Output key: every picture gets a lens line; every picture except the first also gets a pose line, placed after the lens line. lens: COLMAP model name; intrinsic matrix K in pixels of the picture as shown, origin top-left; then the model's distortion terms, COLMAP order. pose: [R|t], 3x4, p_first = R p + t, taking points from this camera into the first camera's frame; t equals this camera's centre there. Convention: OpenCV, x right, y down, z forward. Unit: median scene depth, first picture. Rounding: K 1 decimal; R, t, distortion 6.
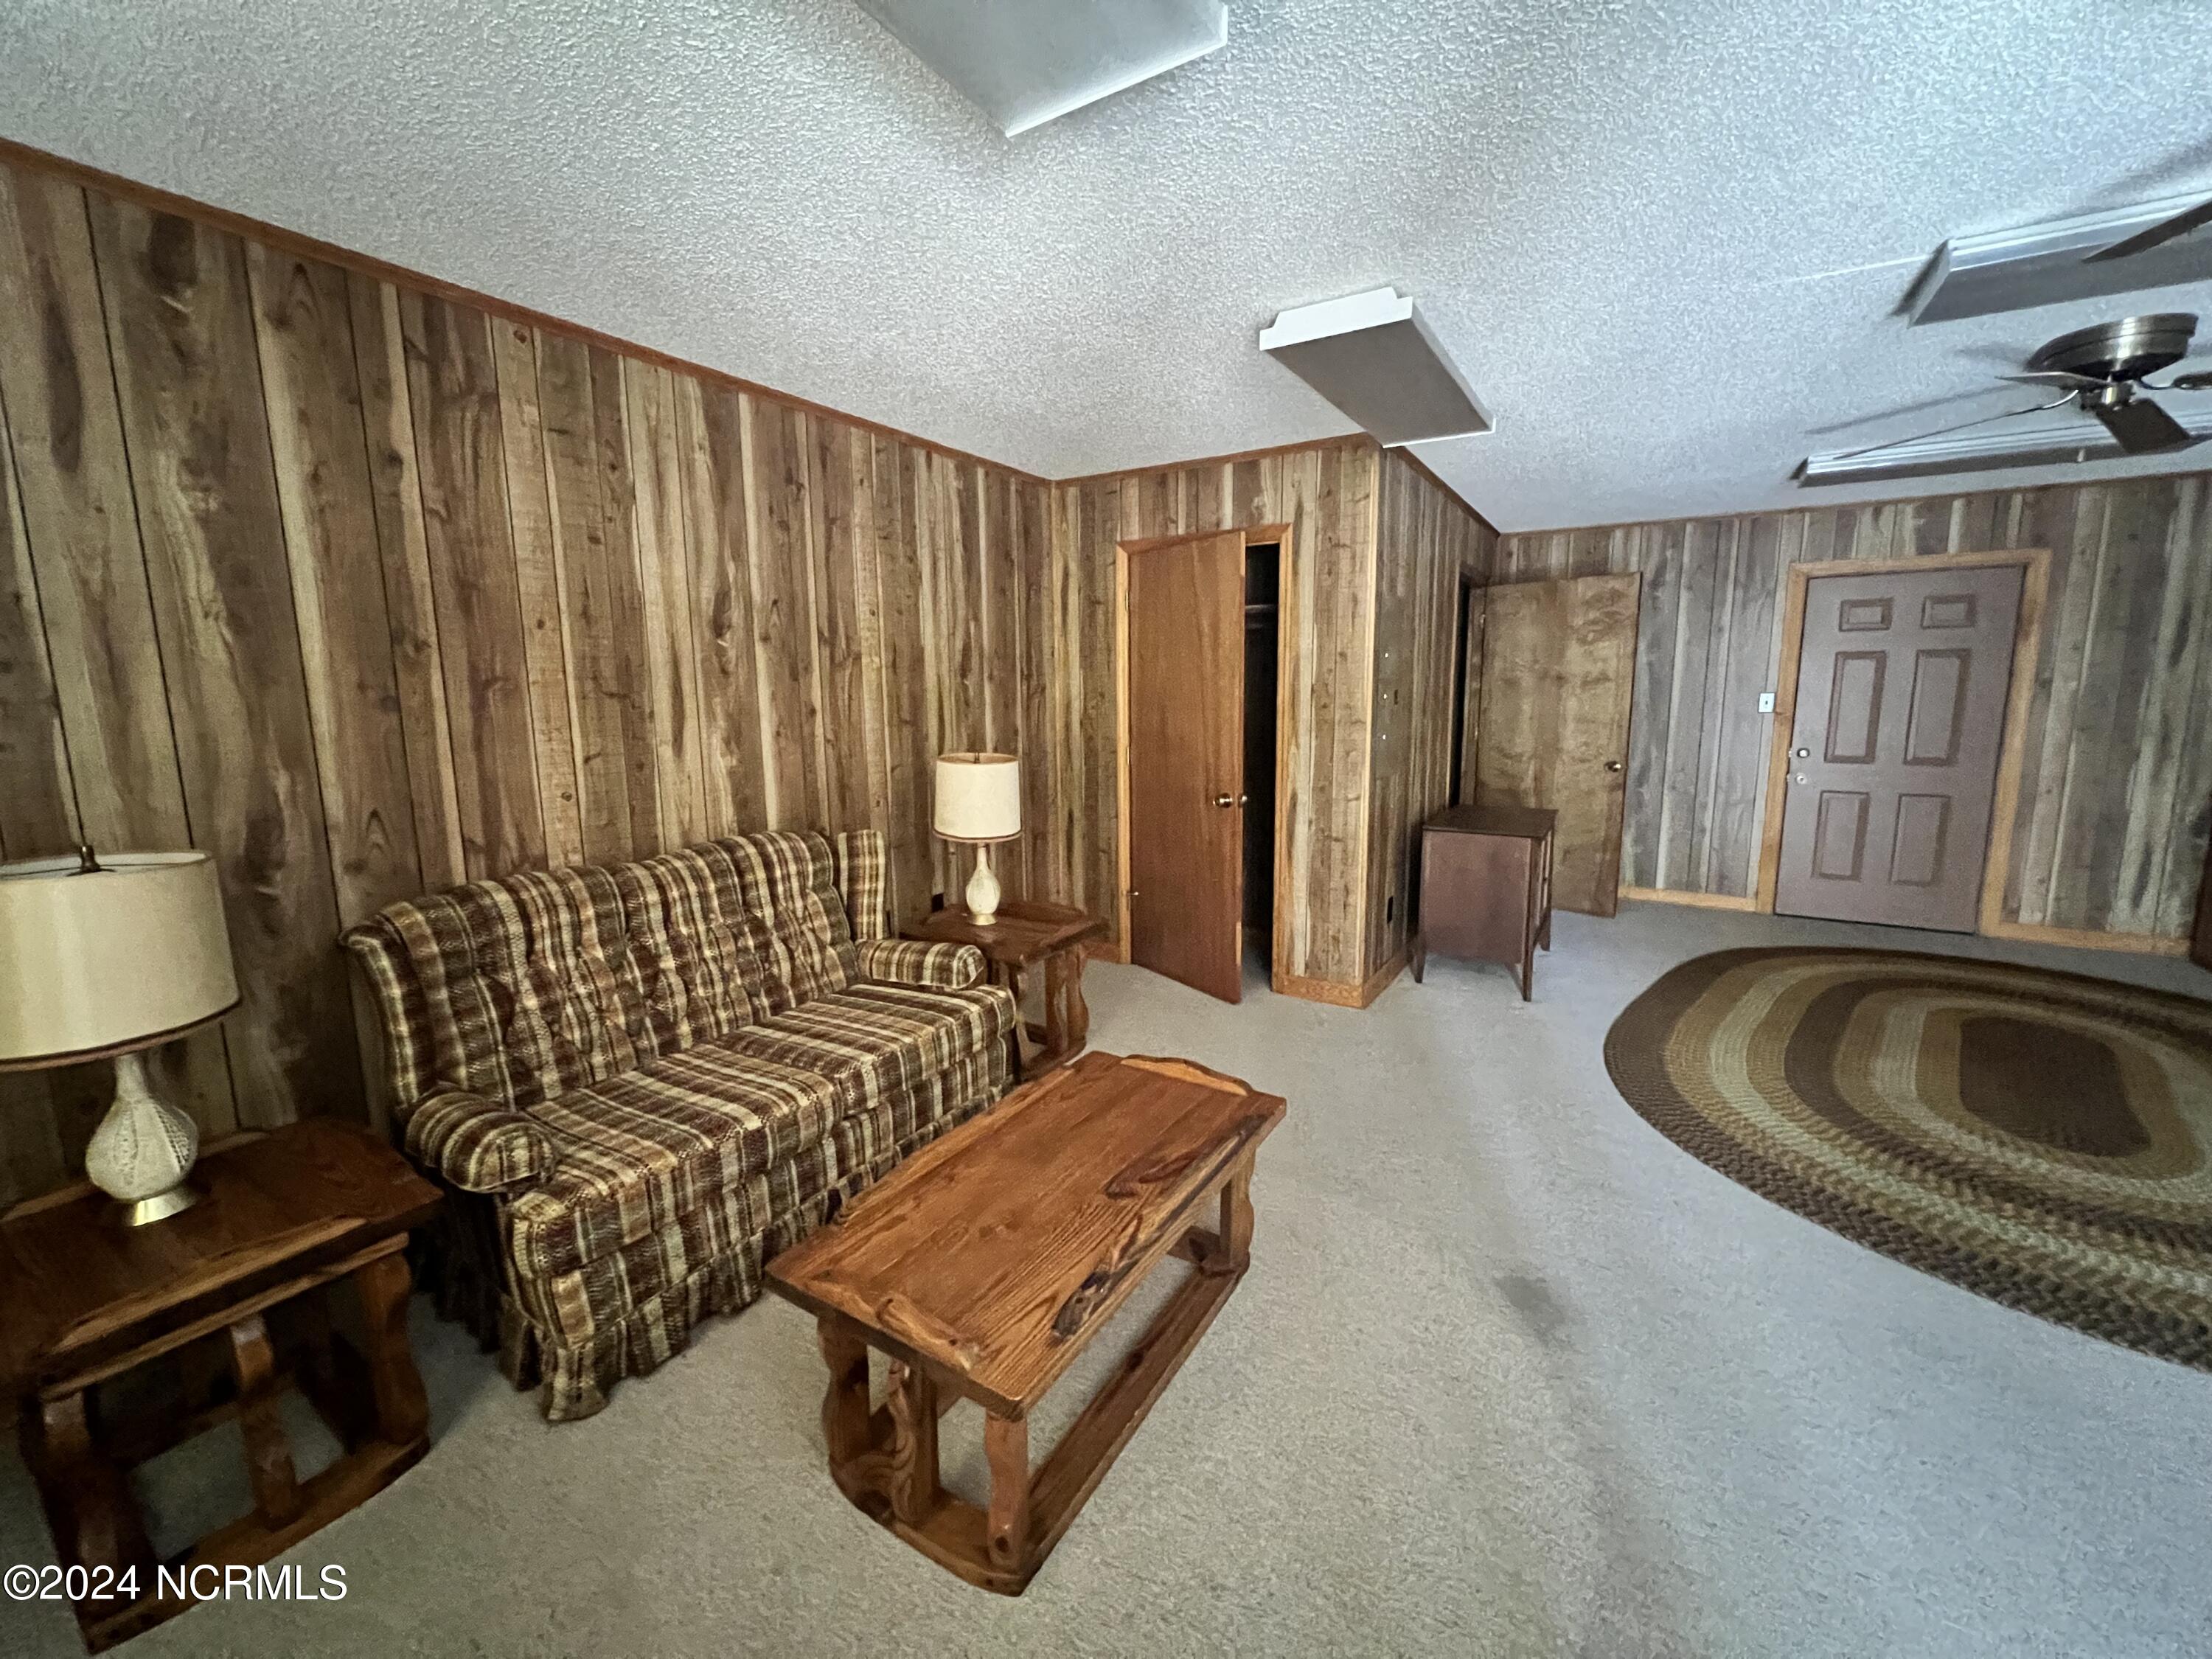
lens RADIAL K [[898.6, 0, 1106.0], [0, 898.6, 829.5], [0, 0, 1]] dist [-0.000001, 0.000129]
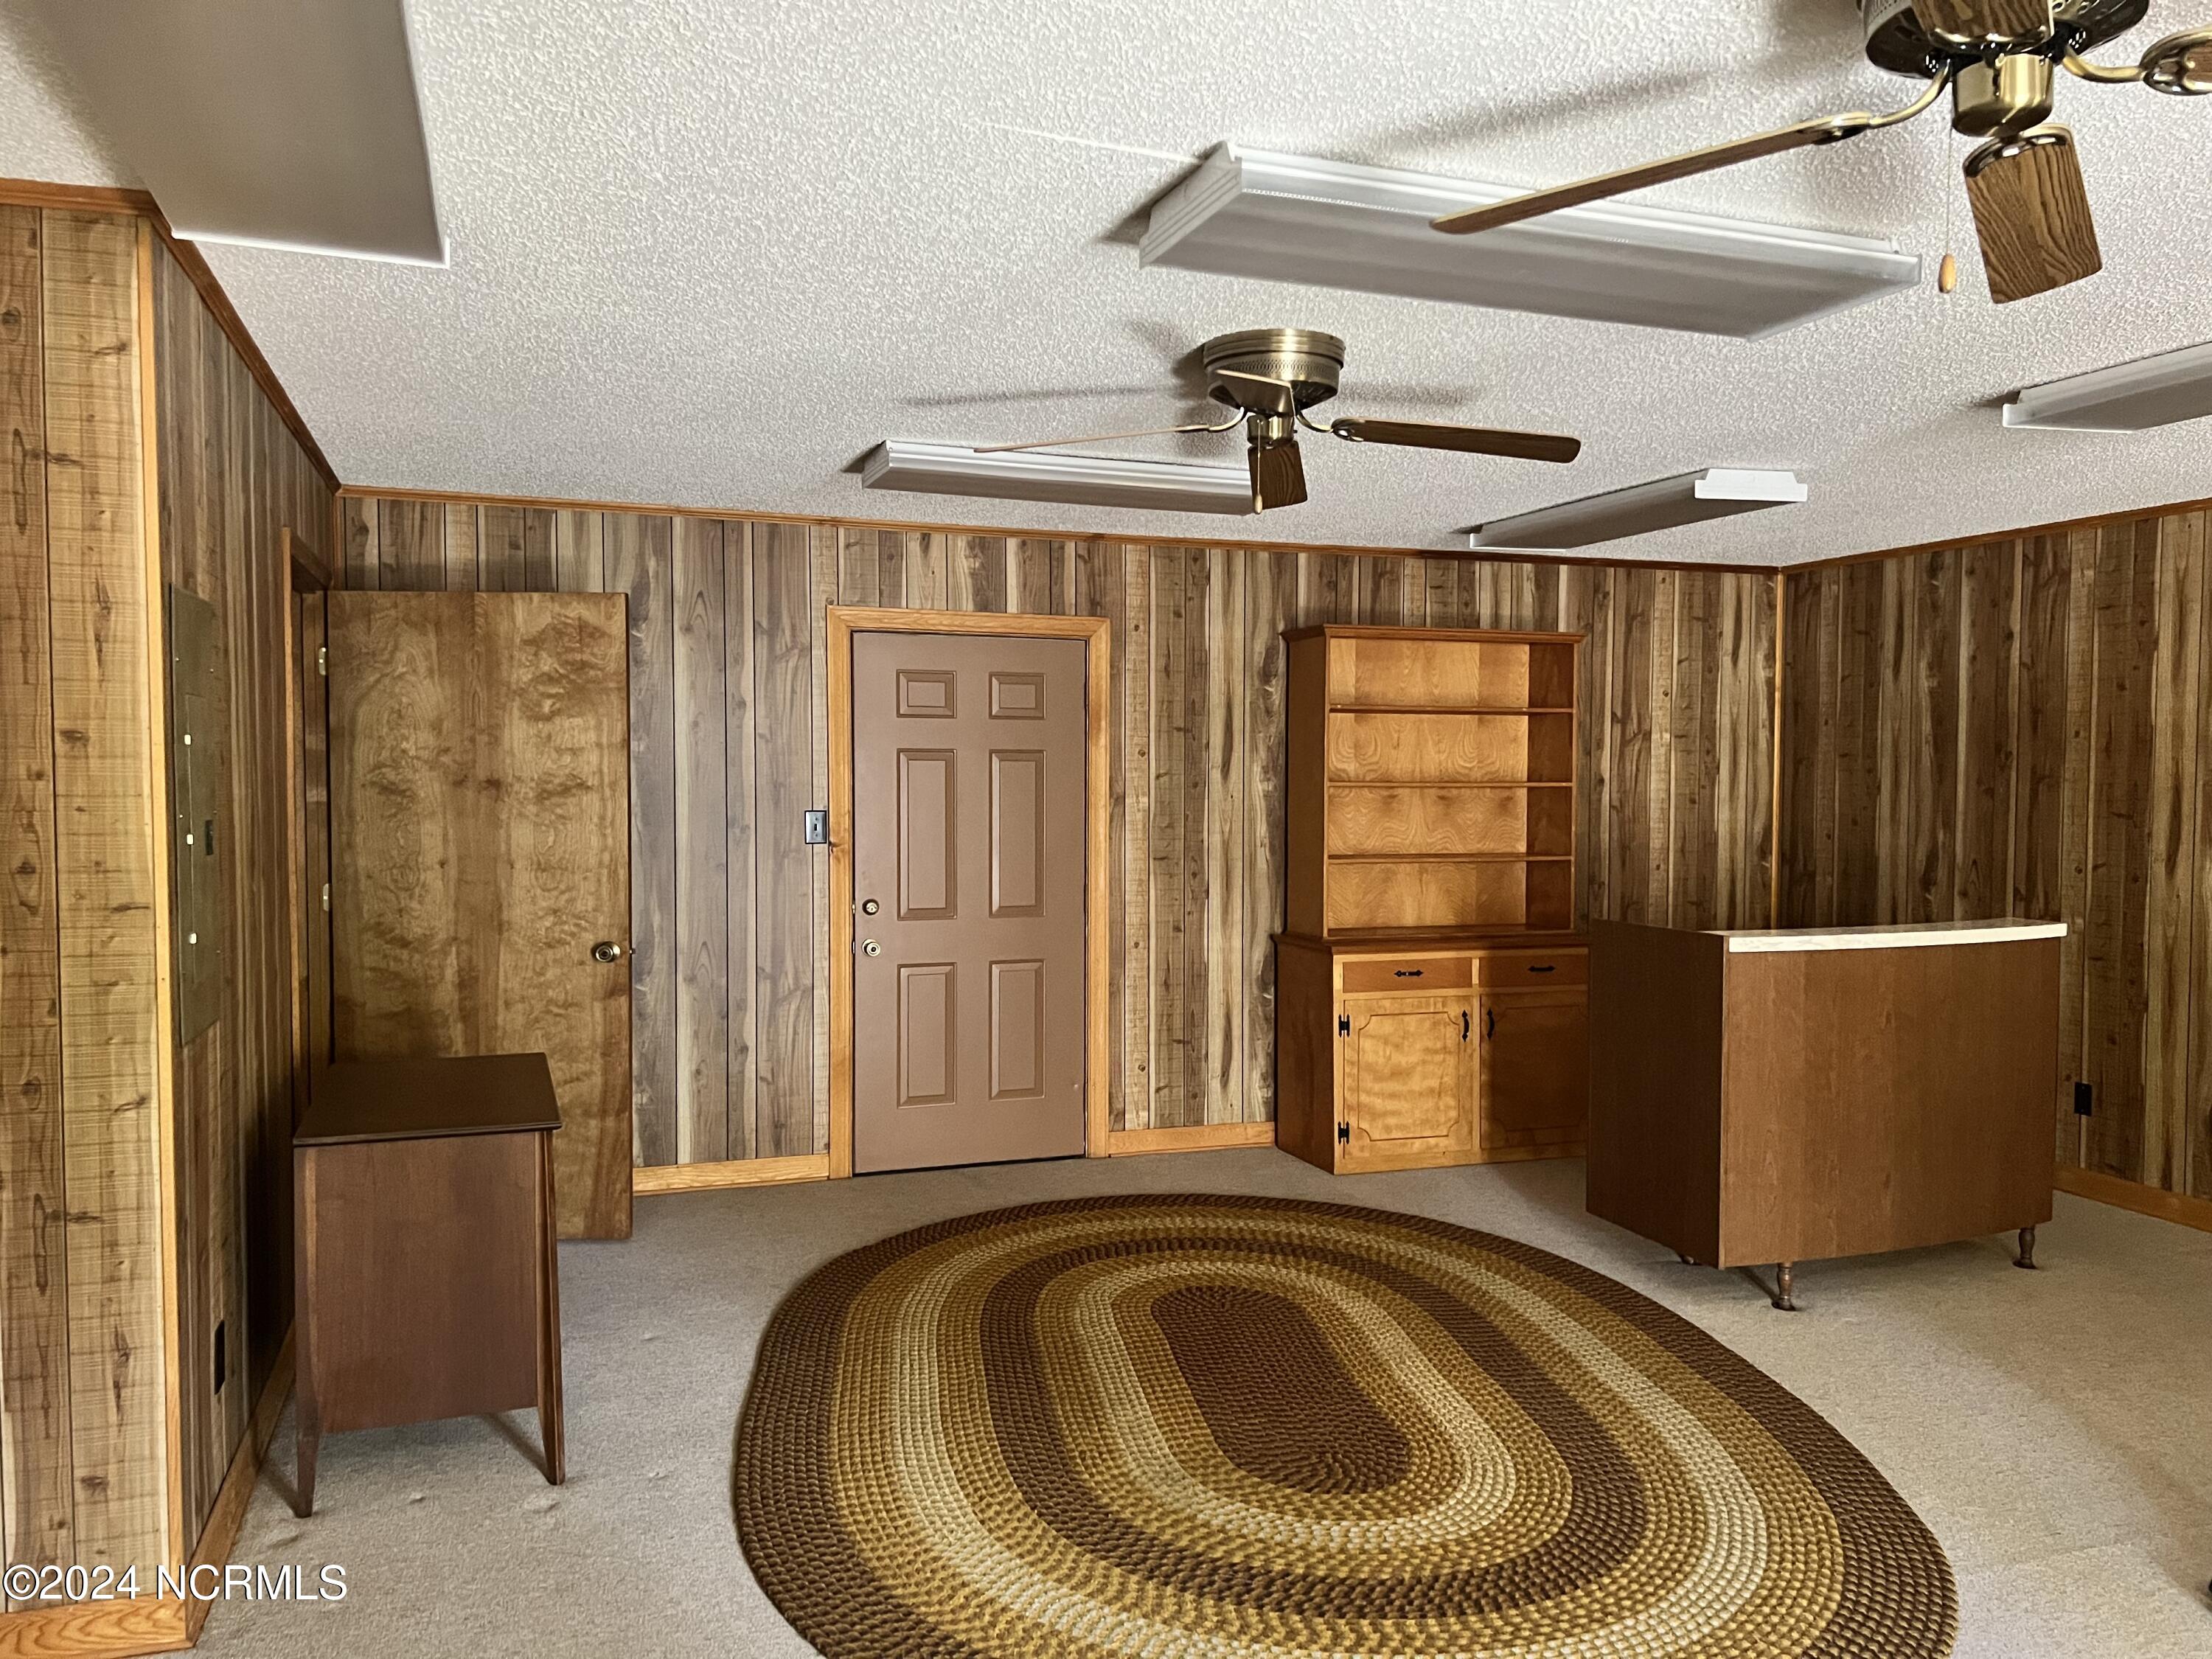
lens RADIAL K [[1664.2, 0, 1142.8], [0, 1664.2, 848.3], [0, 0, 1]] dist [0.062803, -0.069466]
pose [[0.612267, -0.021402, 0.790362, -0.018941], [0.111931, 0.991912, -0.059850, -0.037495], [-0.782688, 0.125110, 0.609710, 0.153743]]
